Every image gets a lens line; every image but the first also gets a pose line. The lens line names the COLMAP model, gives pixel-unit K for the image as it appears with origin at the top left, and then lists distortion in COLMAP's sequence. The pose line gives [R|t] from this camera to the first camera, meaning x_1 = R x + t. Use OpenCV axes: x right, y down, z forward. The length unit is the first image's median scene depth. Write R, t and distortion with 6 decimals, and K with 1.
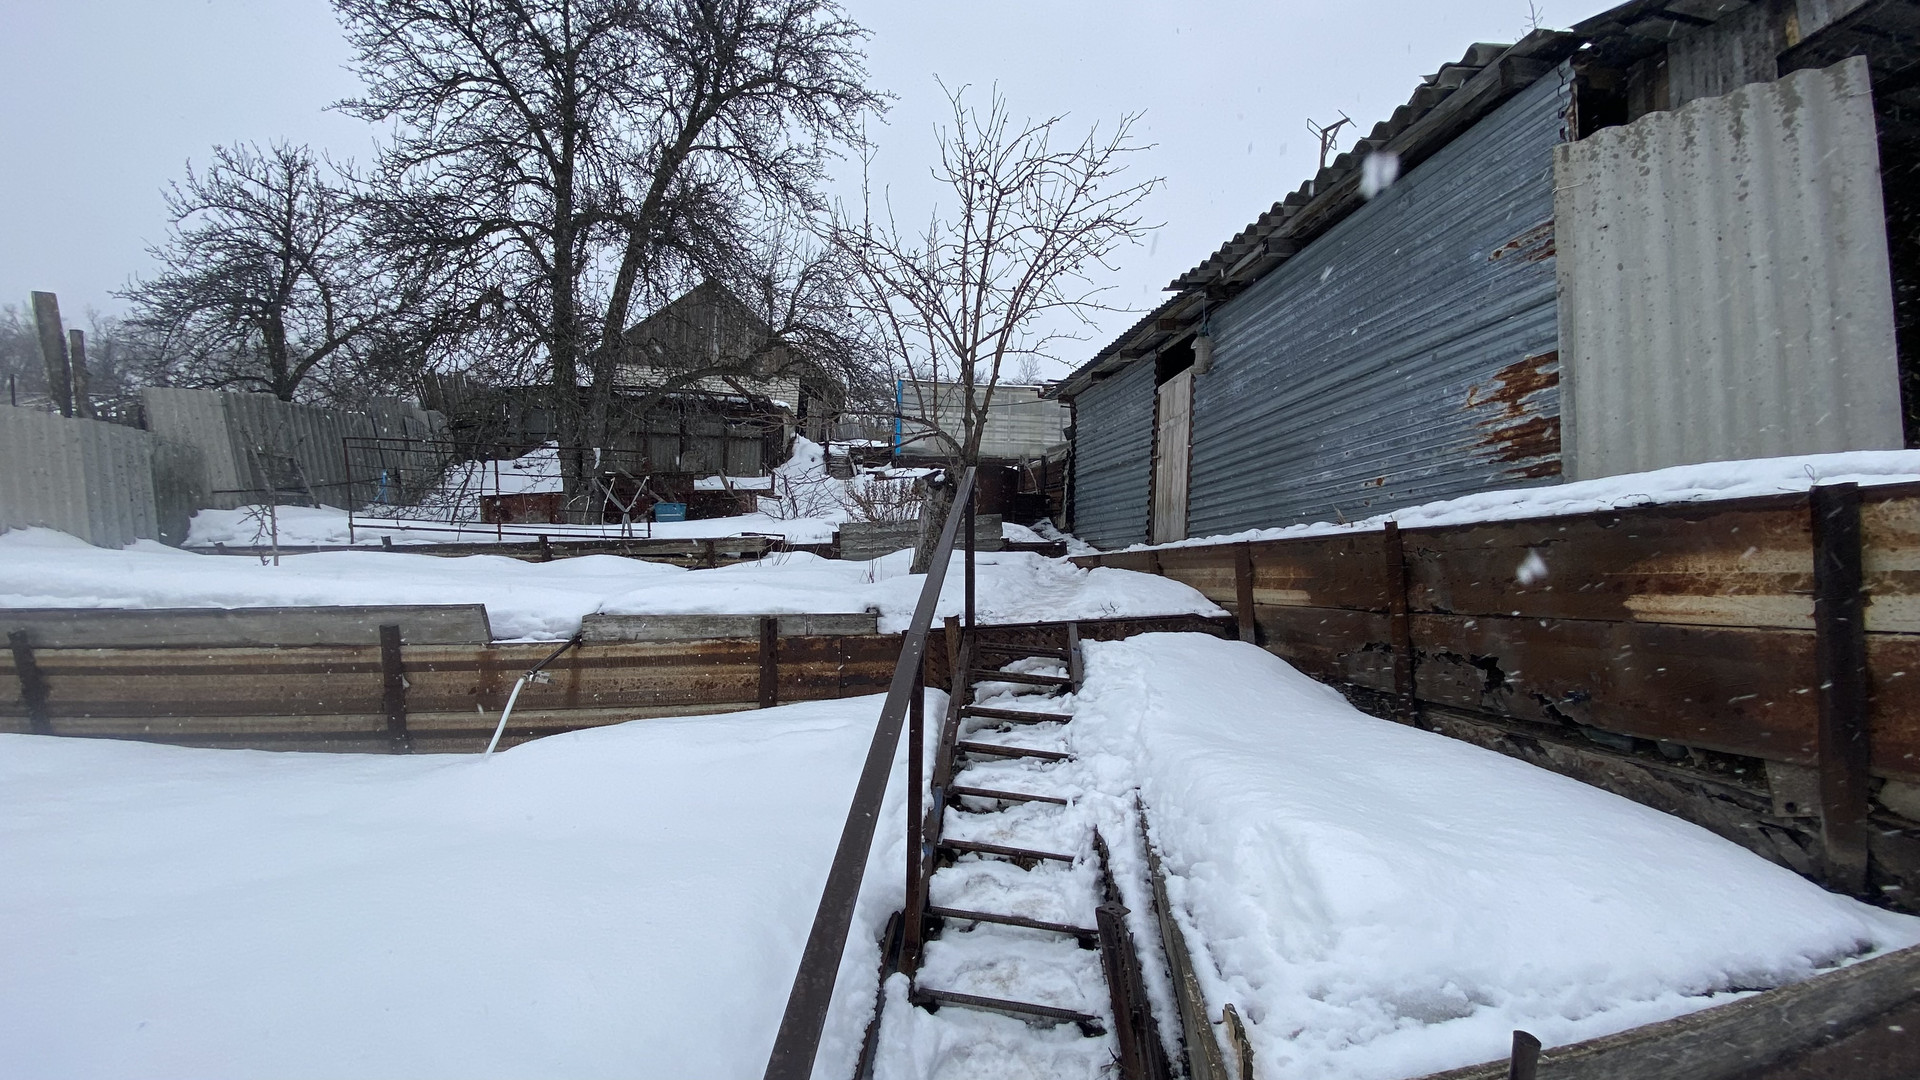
lens RADIAL K [[799.1, 0, 965.3], [0, 799.1, 533.9], [0, 0, 1]] dist [0.016858, -0.012360]
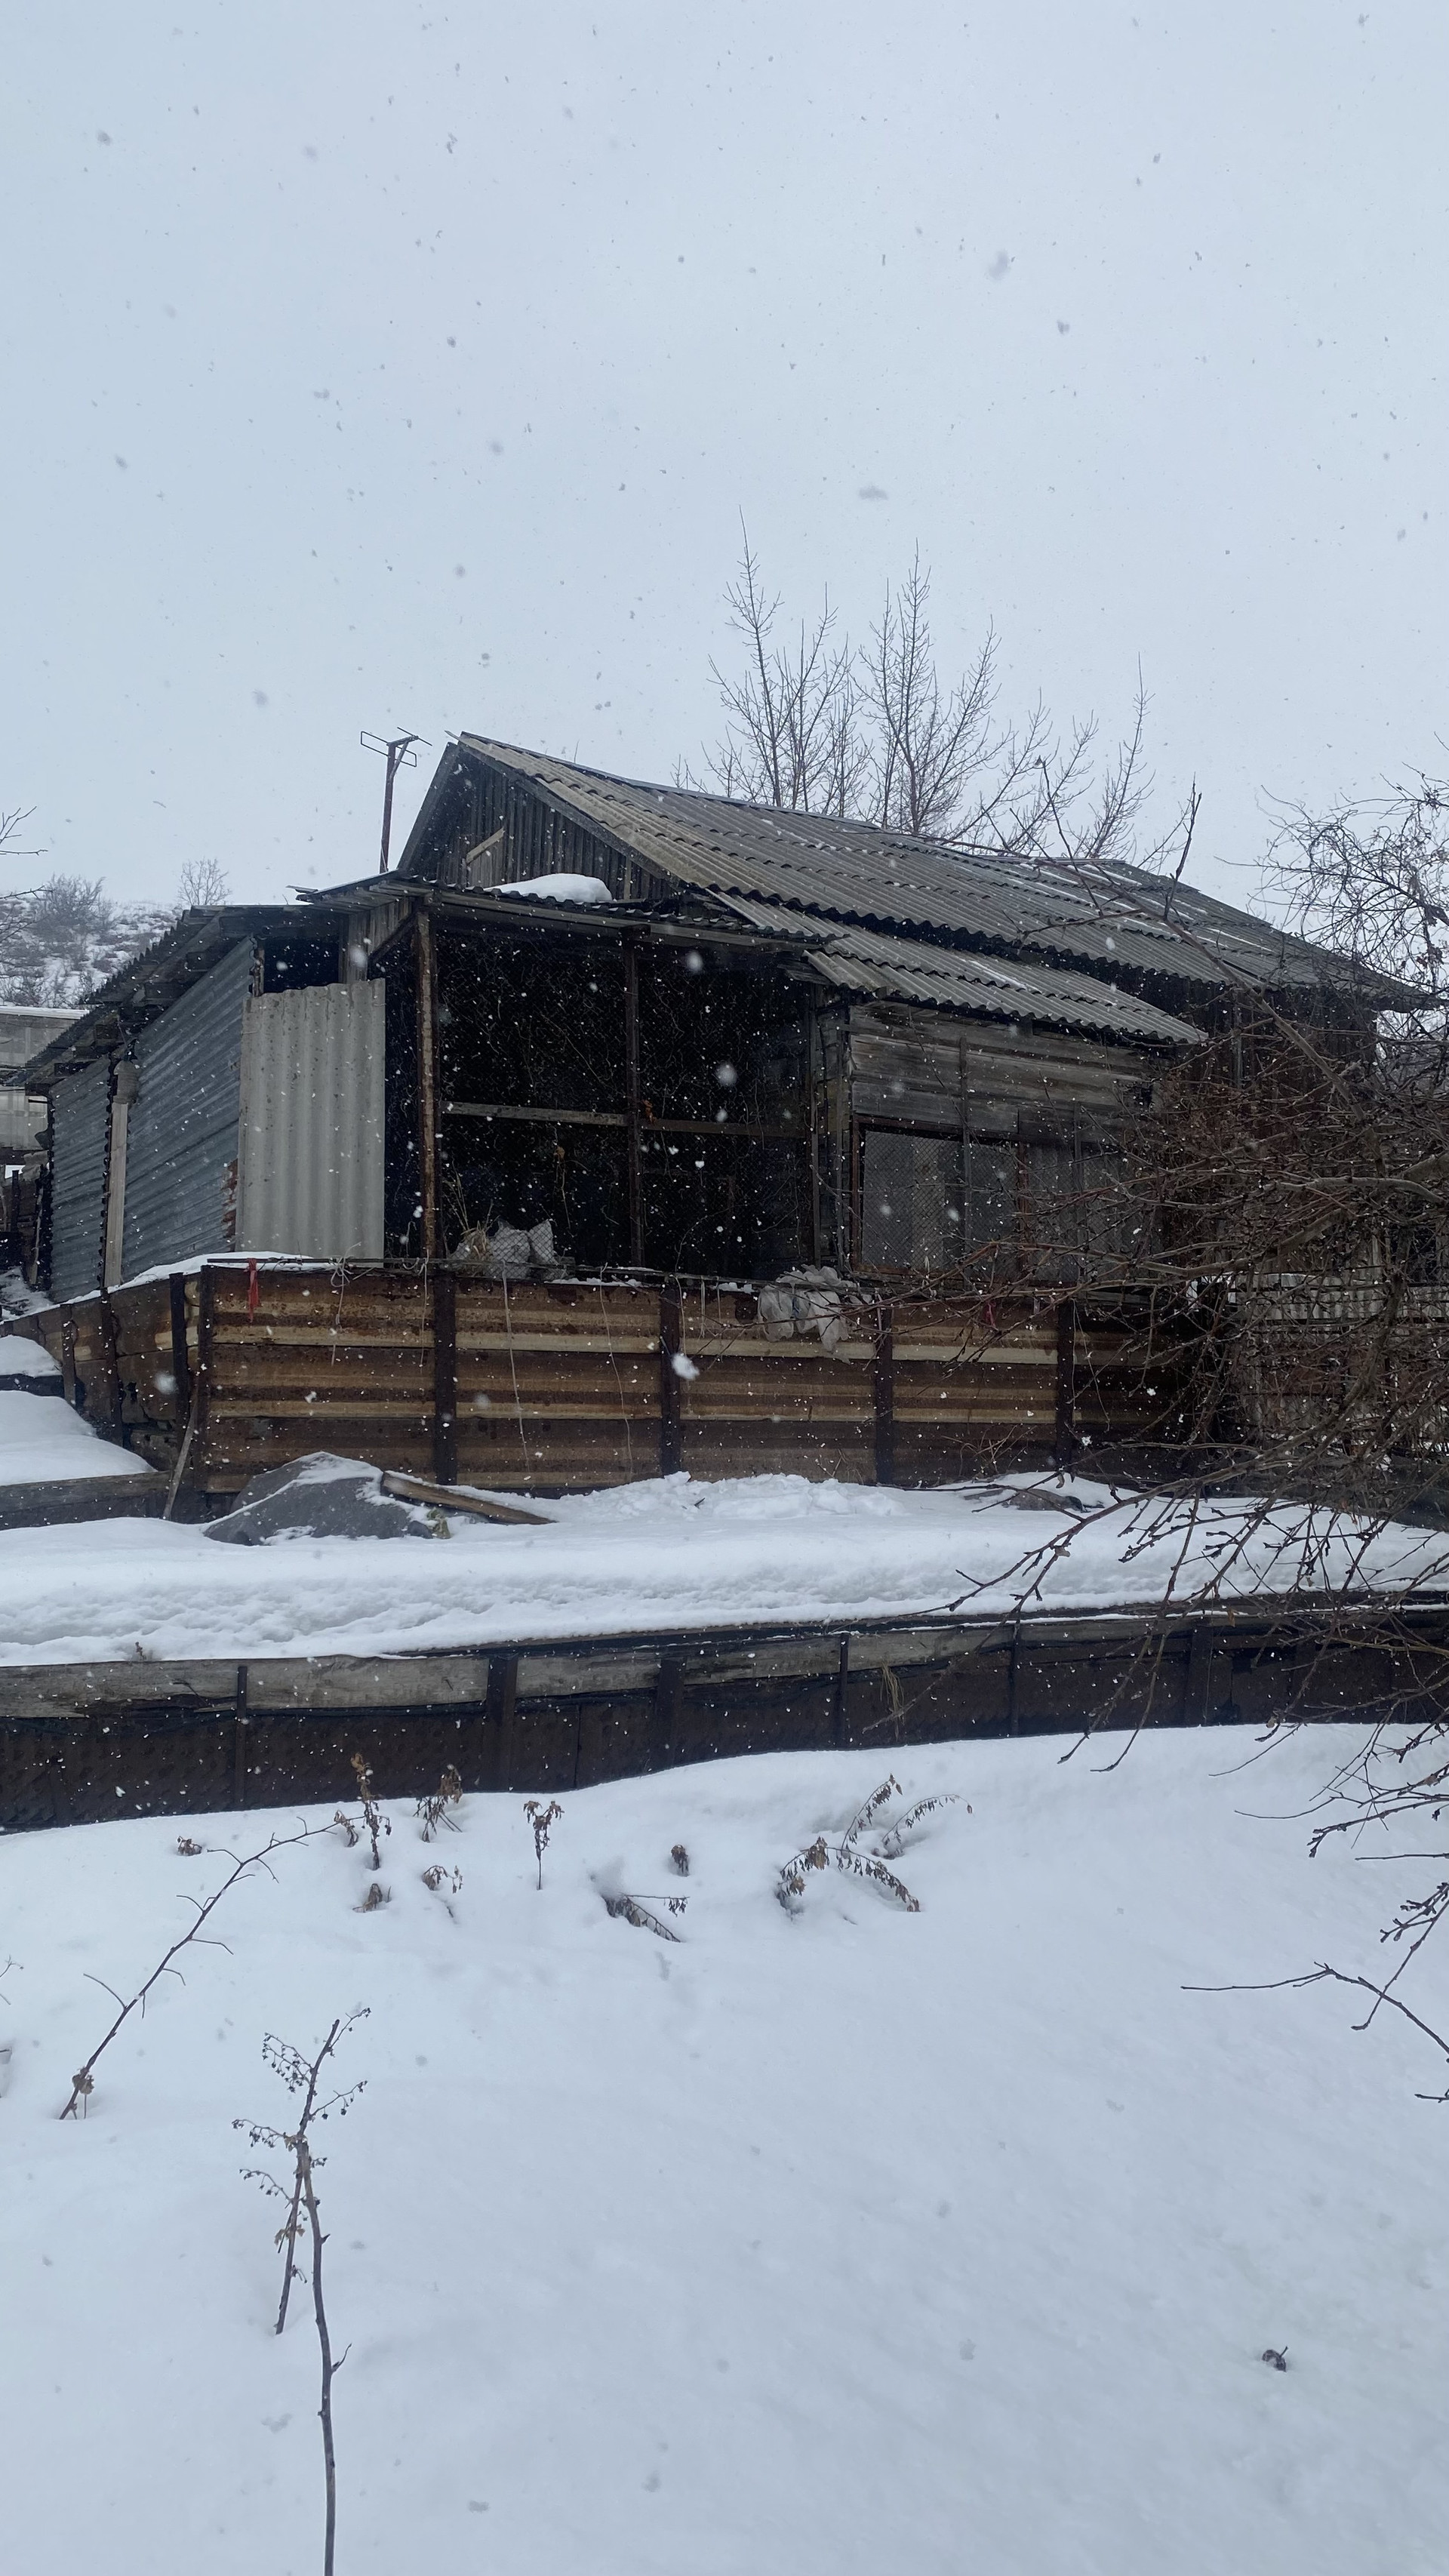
lens RADIAL K [[1952.1, 0, 724.5], [0, 1952.1, 1288.0], [0, 0, 1]] dist [0.091777, -0.192094]
pose [[0.948208, -0.003558, 0.317630, 0.163737], [0.002522, 0.999990, 0.003670, -0.008610], [-0.317640, -0.002679, 0.948208, -0.825865]]
